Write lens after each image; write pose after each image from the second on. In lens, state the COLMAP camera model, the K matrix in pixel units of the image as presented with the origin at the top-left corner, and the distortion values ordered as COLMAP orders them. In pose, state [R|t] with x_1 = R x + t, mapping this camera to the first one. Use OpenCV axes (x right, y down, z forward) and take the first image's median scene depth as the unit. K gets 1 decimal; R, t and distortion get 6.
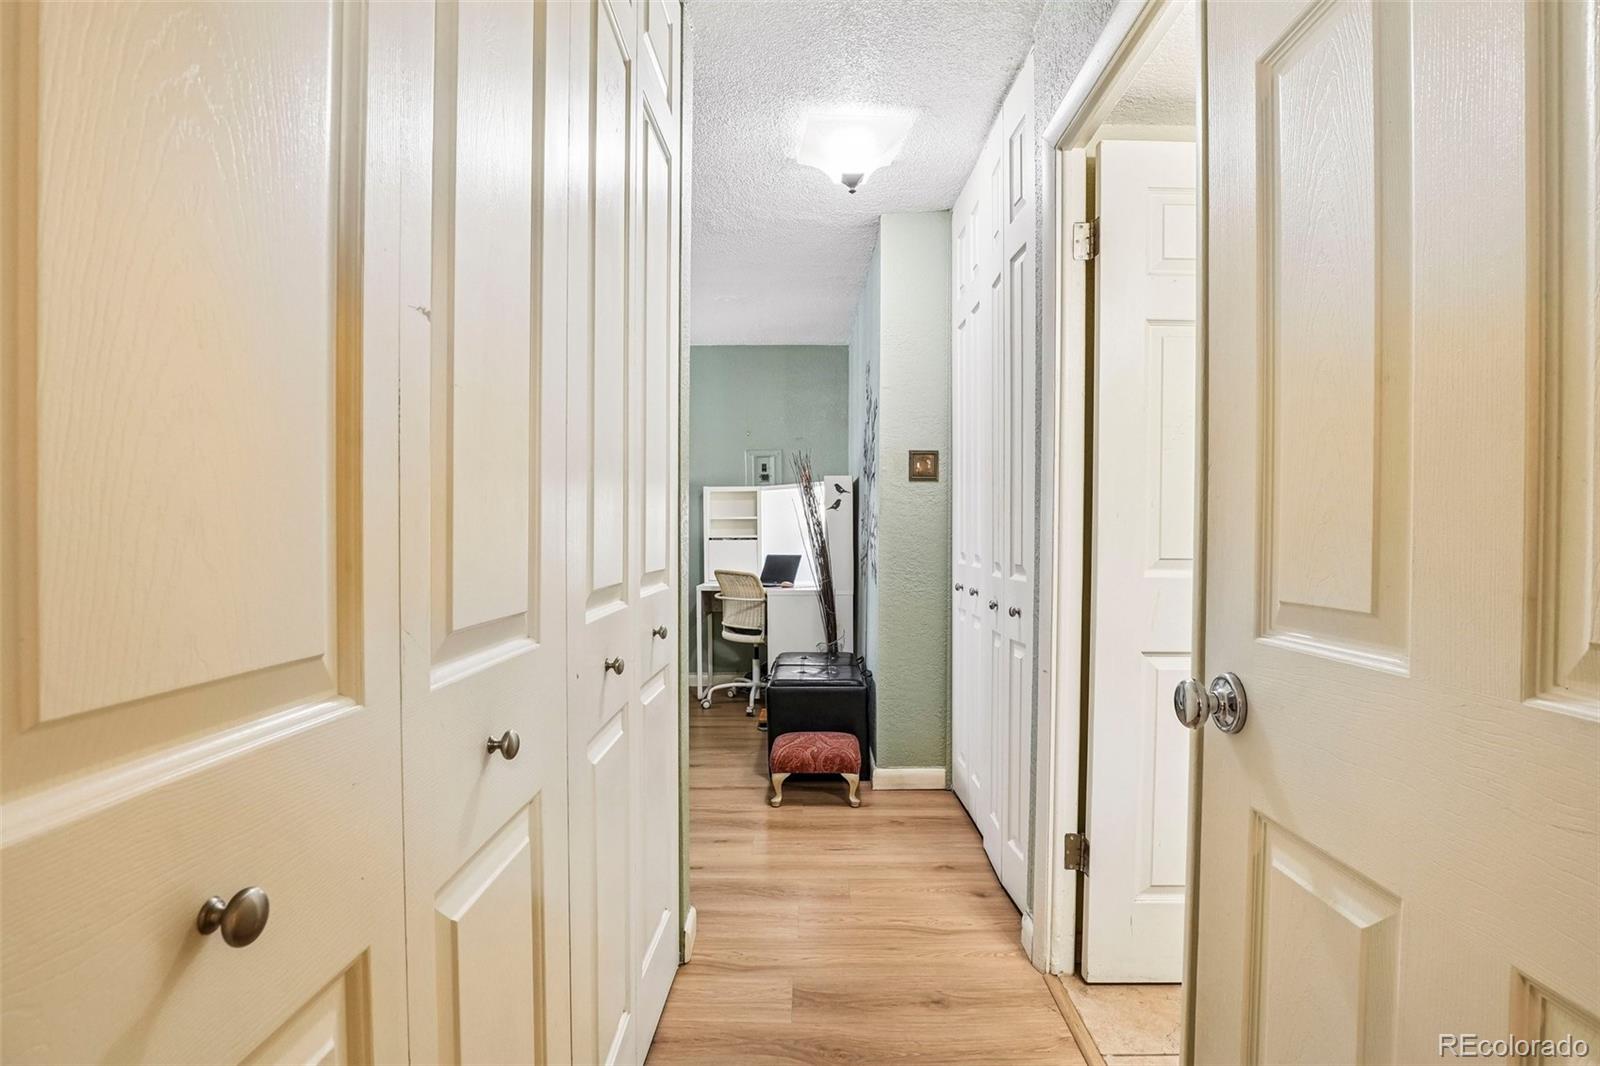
lens RADIAL K [[786.3, 0, 804.5], [0, 786.3, 542.4], [0, 0, 1]] dist [-0.049345, 0.013014]
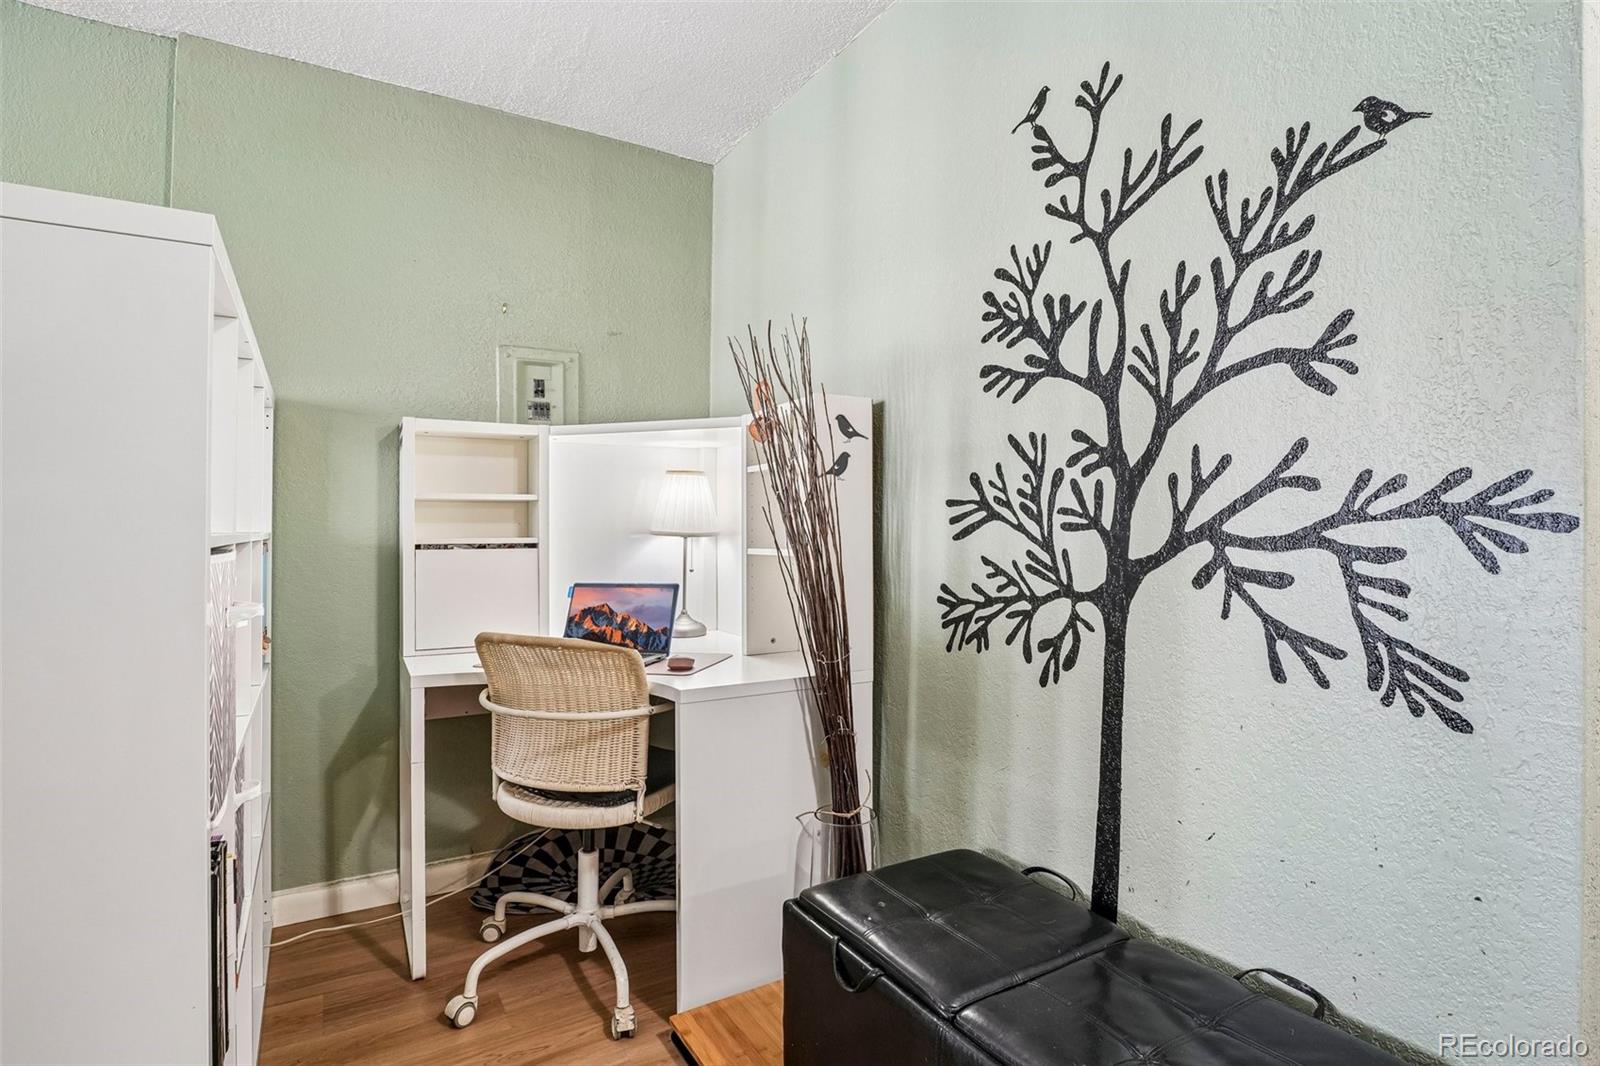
lens RADIAL K [[790.2, 0, 820.9], [0, 790.2, 529.6], [0, 0, 1]] dist [-0.042950, 0.014101]
pose [[0.854346, 0.000404, 0.519705, -0.152336], [0.004430, 0.999958, -0.008059, -0.009468], [-0.519686, 0.009187, 0.854308, 0.546908]]
